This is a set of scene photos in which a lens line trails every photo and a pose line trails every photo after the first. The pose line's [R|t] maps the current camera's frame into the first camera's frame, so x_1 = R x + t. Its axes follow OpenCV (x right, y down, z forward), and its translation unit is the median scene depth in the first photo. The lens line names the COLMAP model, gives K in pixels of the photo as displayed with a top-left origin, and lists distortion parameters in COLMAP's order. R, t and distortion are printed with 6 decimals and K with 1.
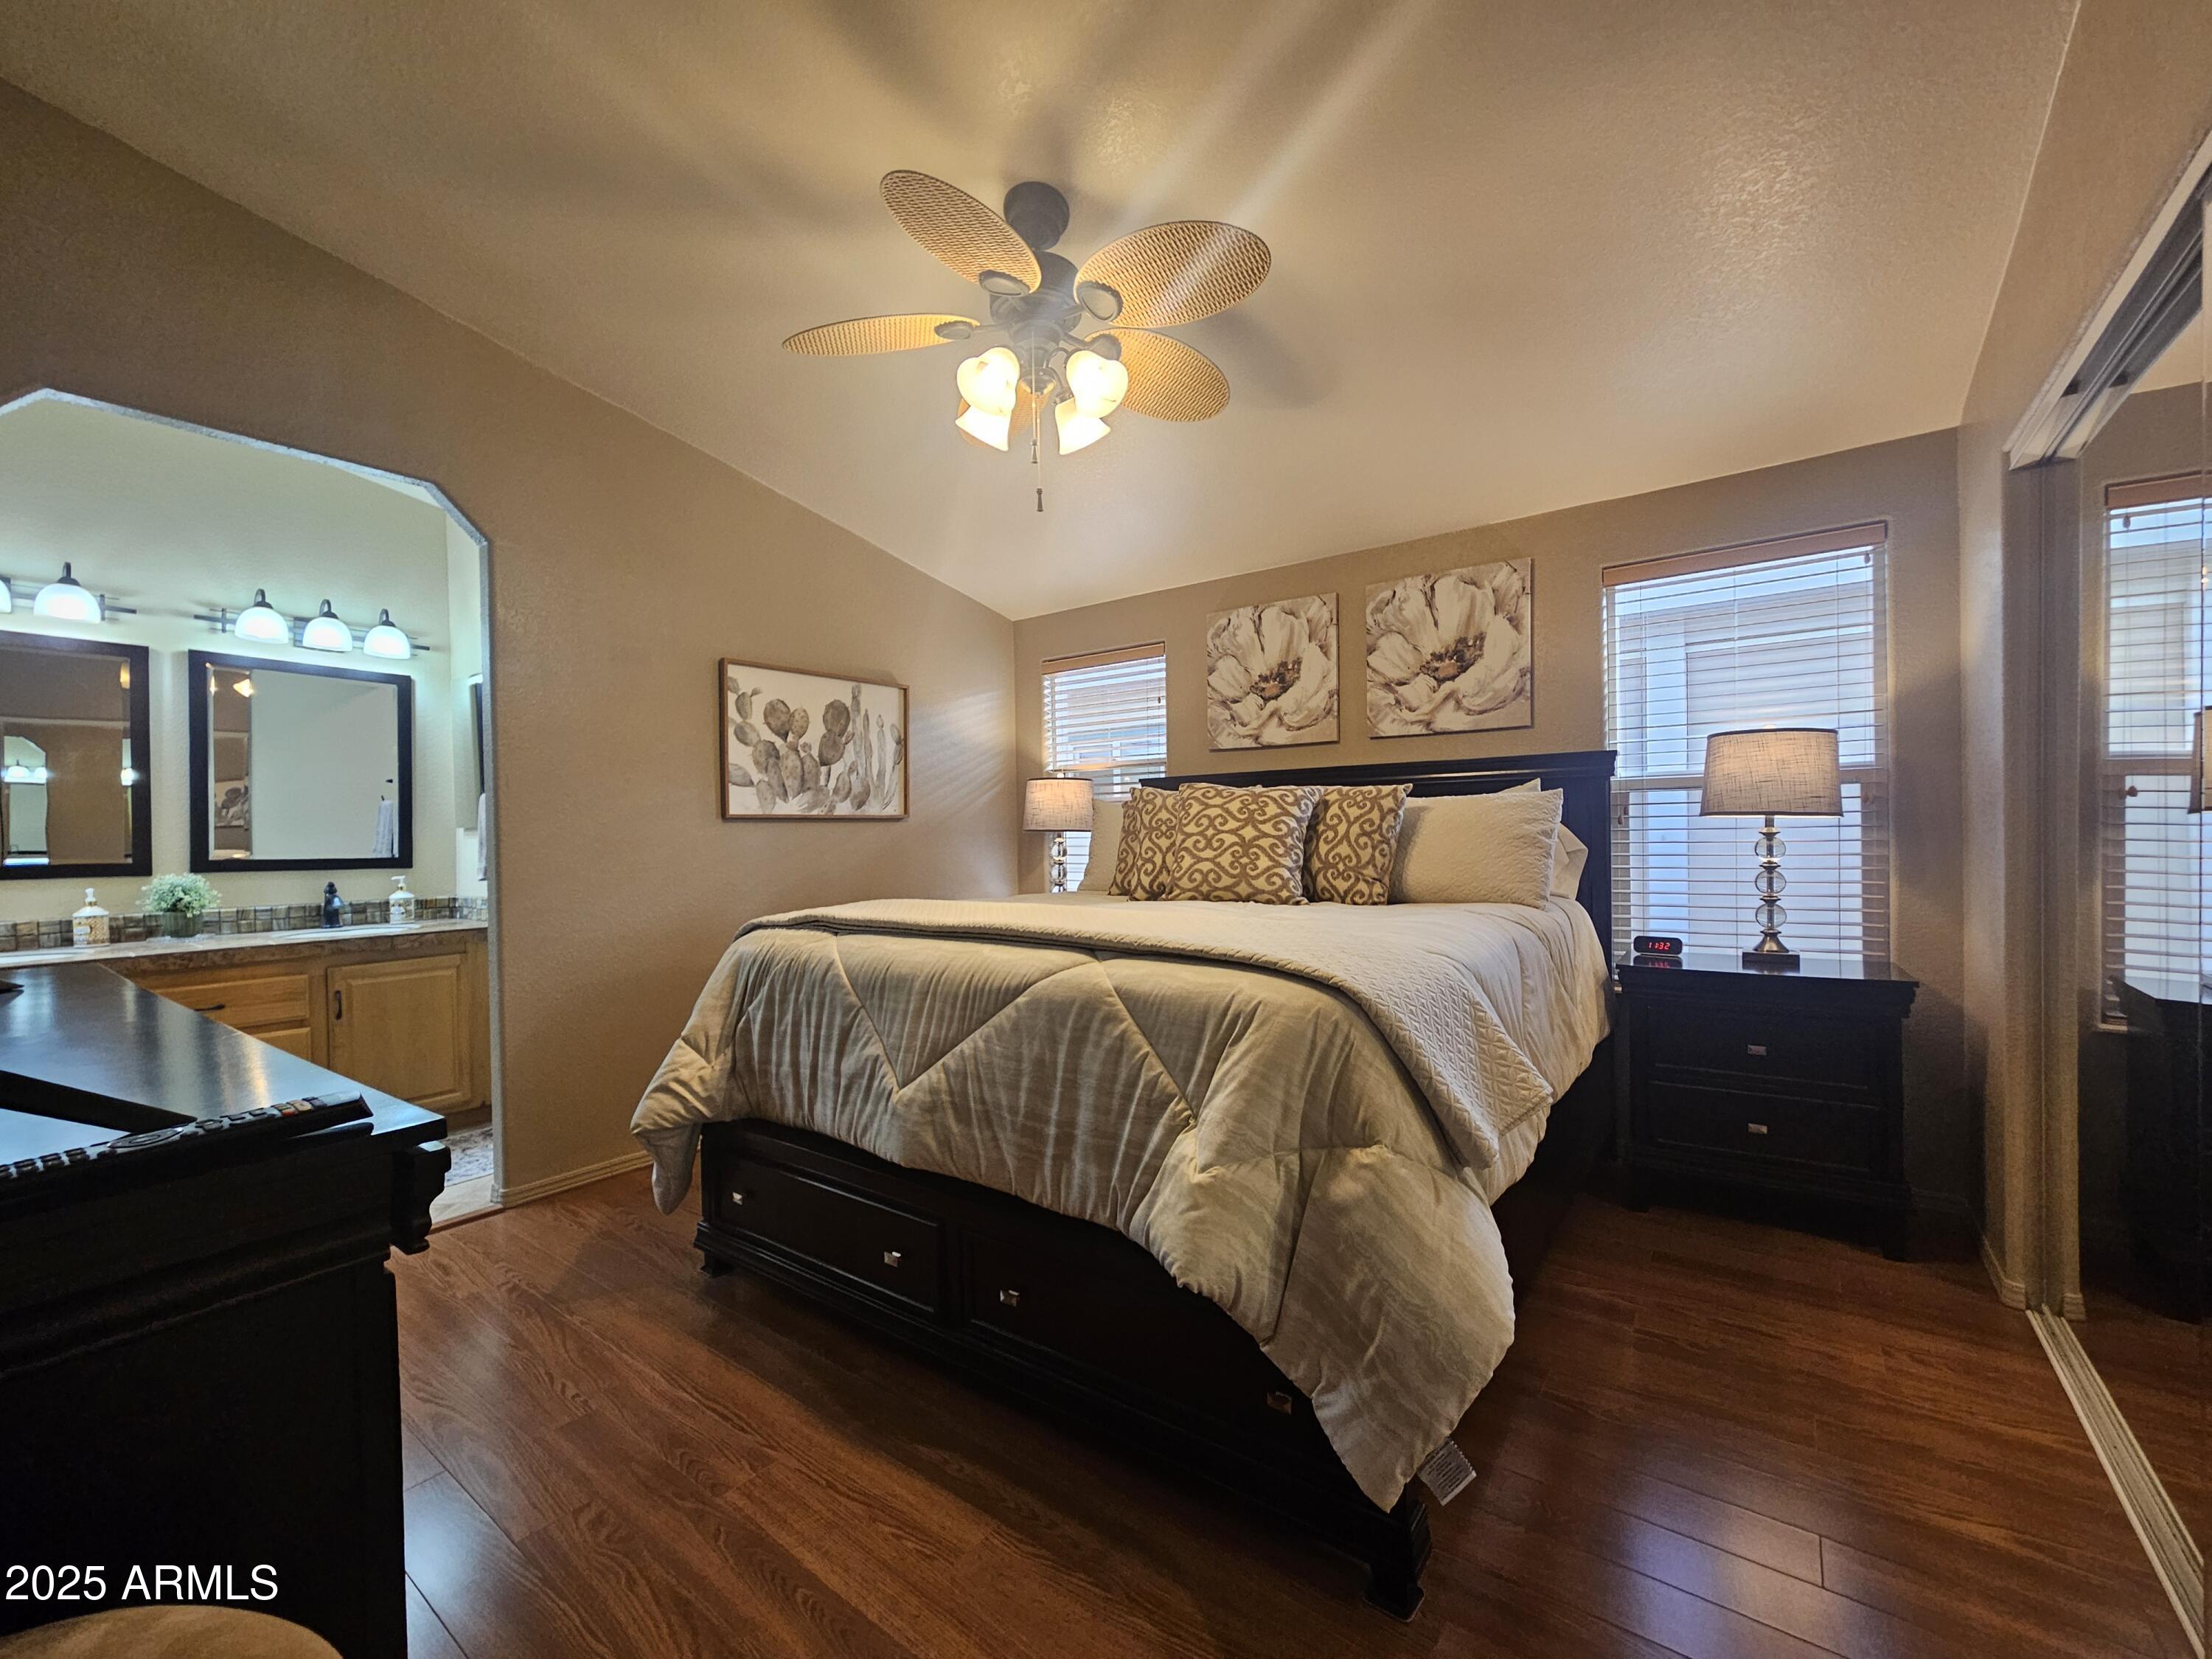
lens RADIAL K [[906.4, 0, 1075.3], [0, 906.4, 839.9], [0, 0, 1]] dist [-0.000985, 0.000958]
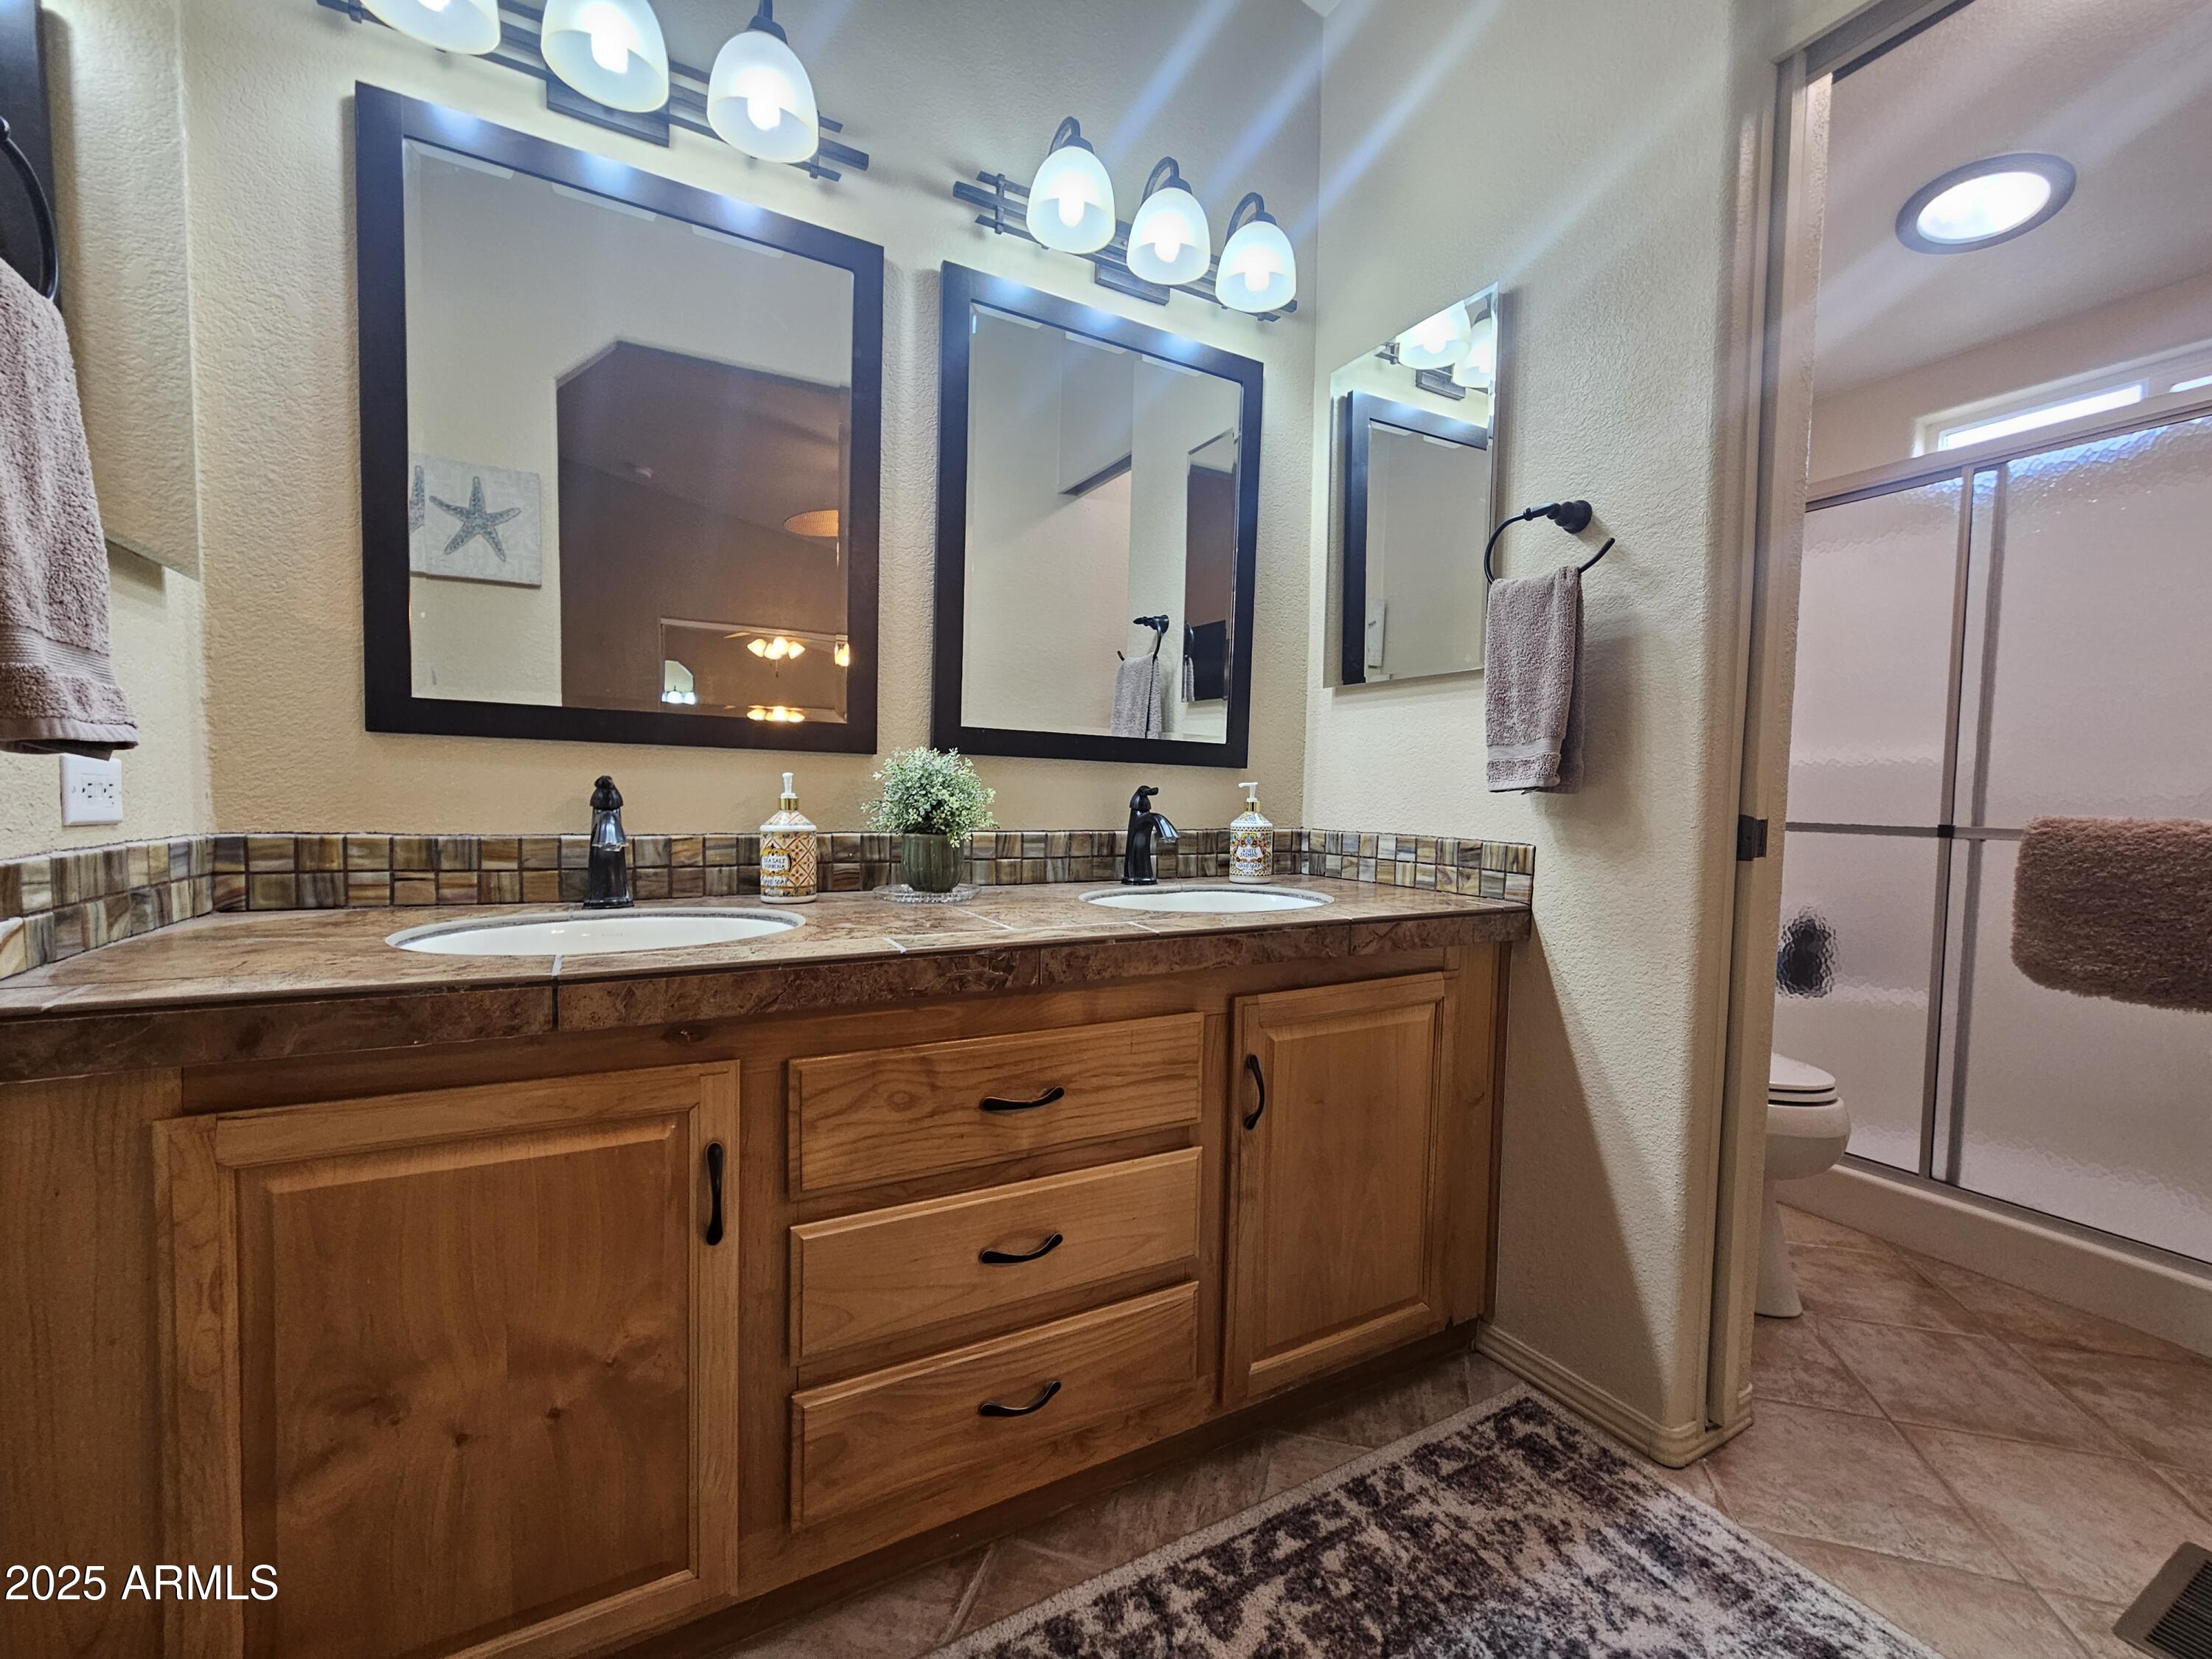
lens RADIAL K [[906.4, 0, 1064.8], [0, 906.4, 837.3], [0, 0, 1]] dist [-0.000985, 0.000958]
pose [[0.897715, 0.054175, -0.437233, -0.821243], [-0.034568, 0.998013, 0.052684, 0.062170], [0.439218, -0.032181, 0.897804, 0.704455]]
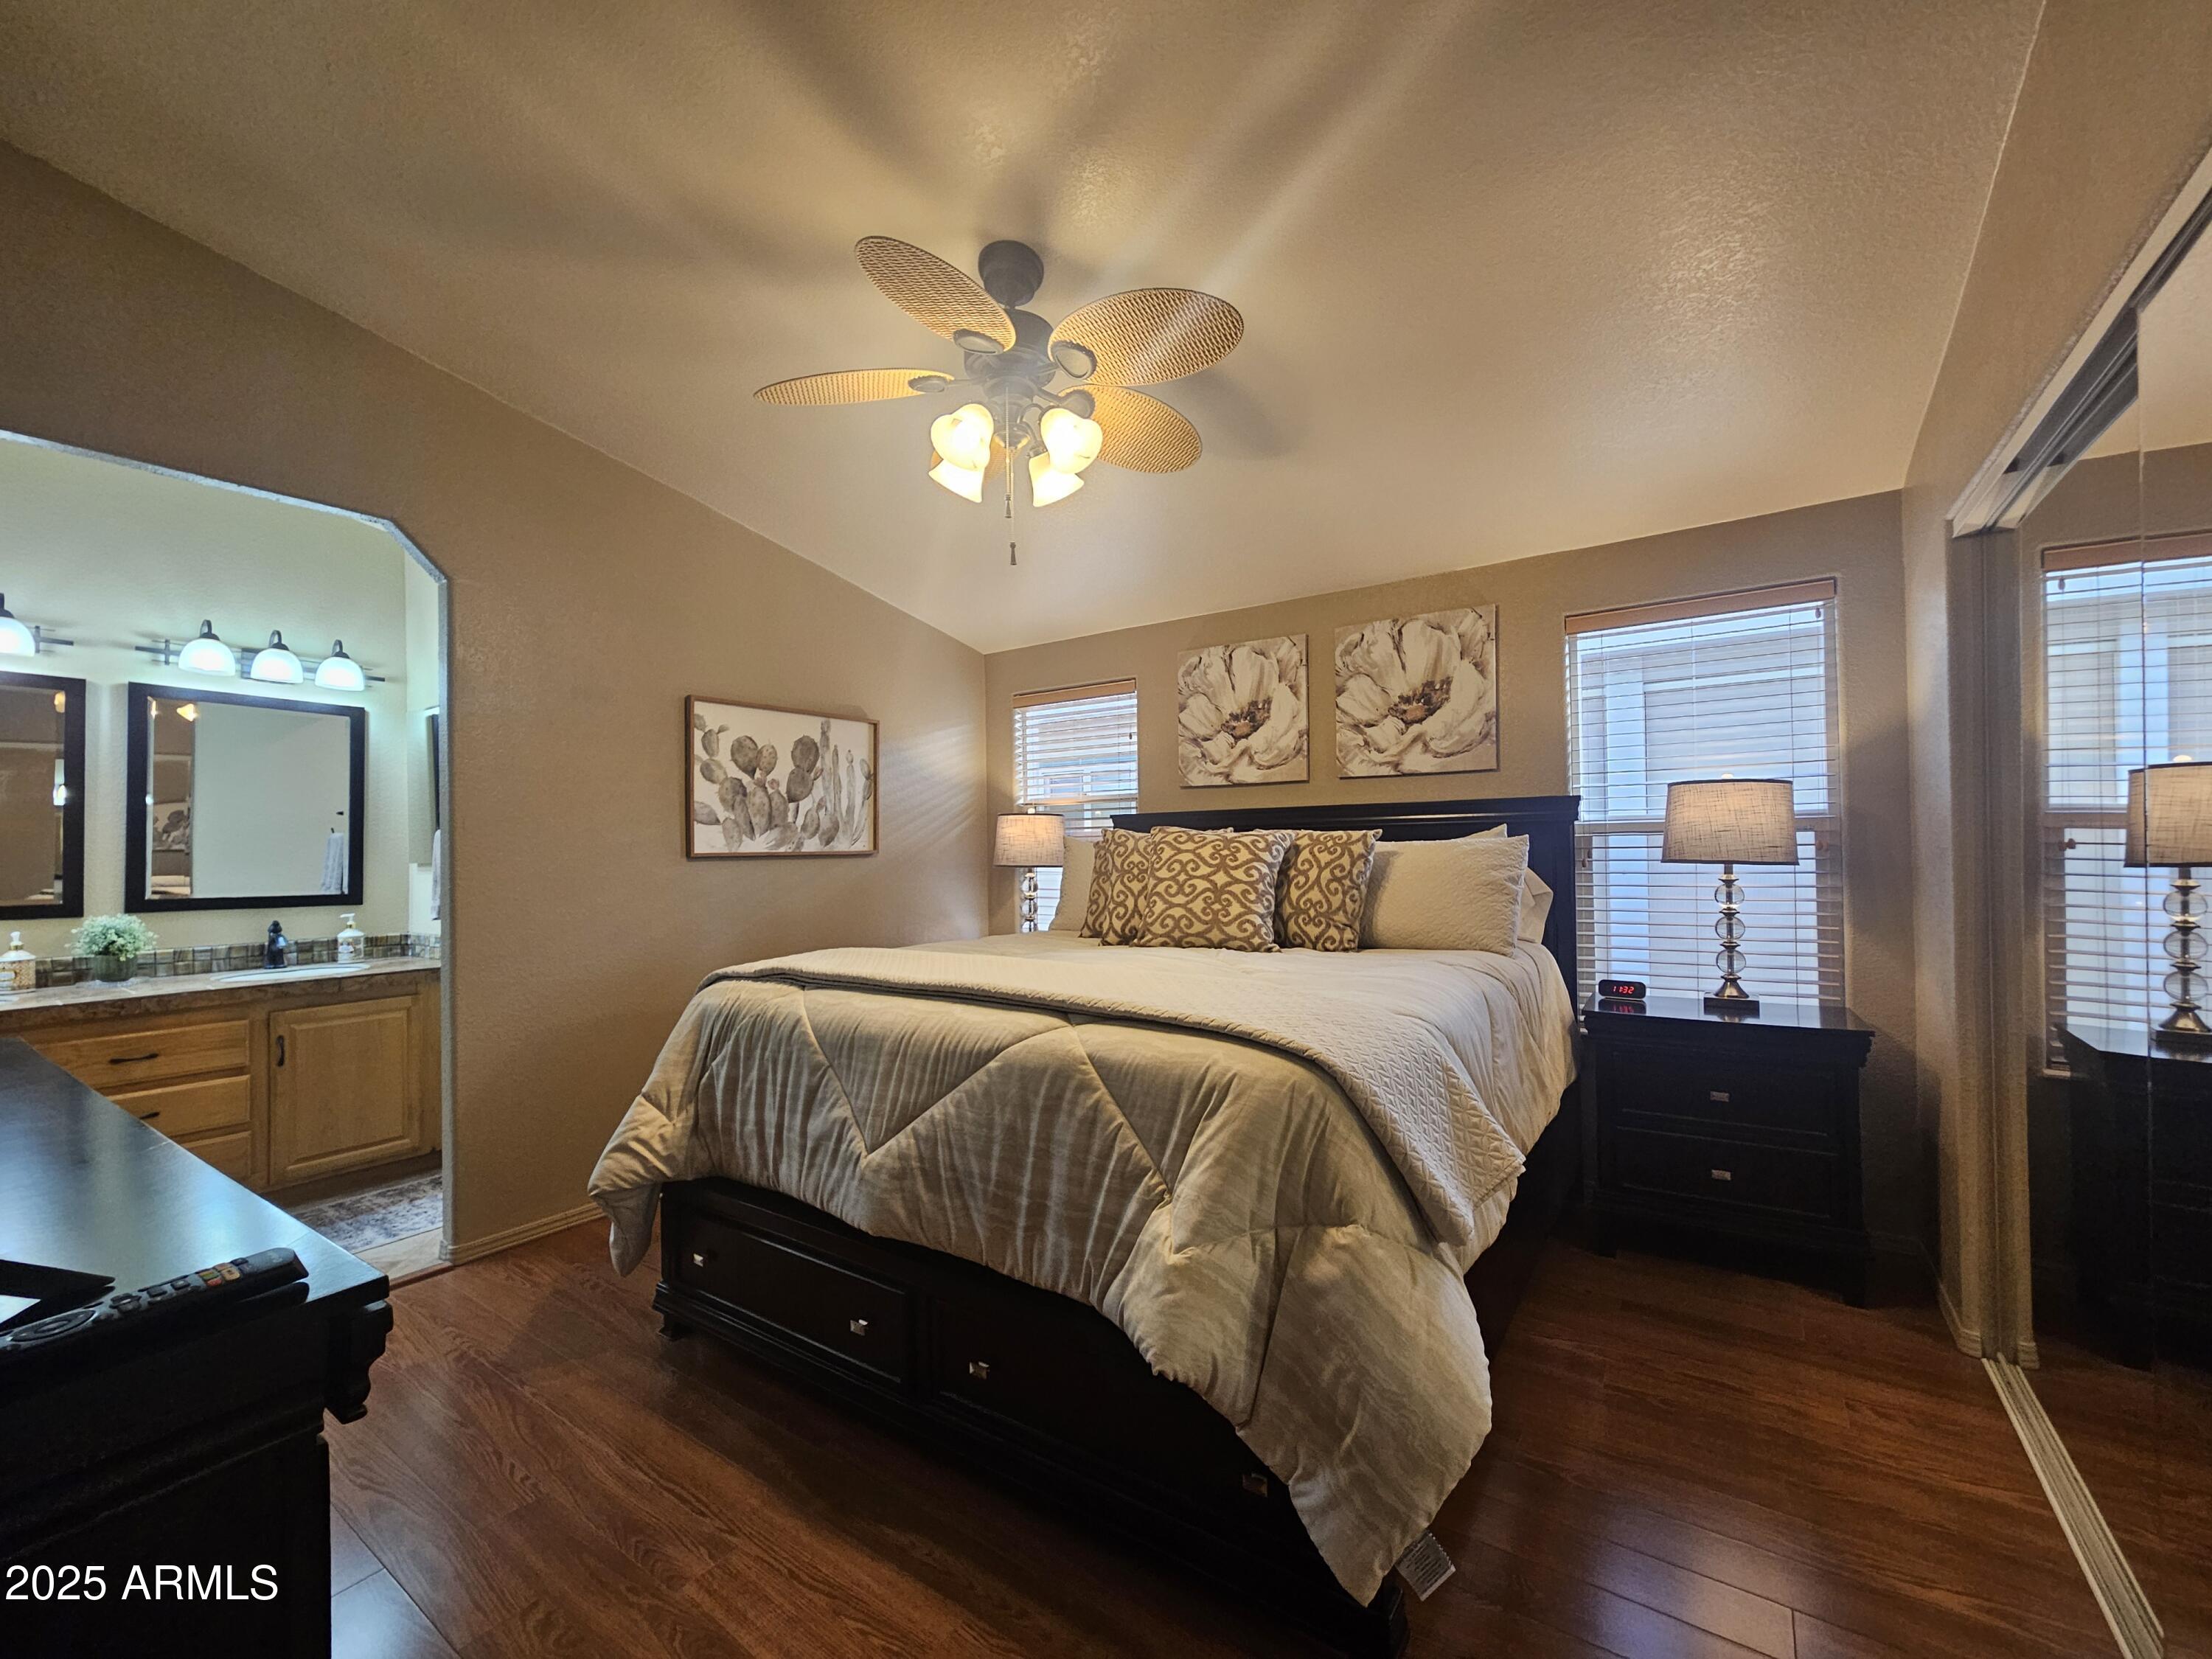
lens RADIAL K [[906.4, 0, 1074.7], [0, 906.4, 840.0], [0, 0, 1]] dist [-0.000985, 0.000958]
pose [[0.999438, 0.003563, 0.033345, -0.002789], [-0.002905, 0.999801, -0.019738, -0.029215], [-0.033409, 0.019630, 0.999249, 0.005332]]
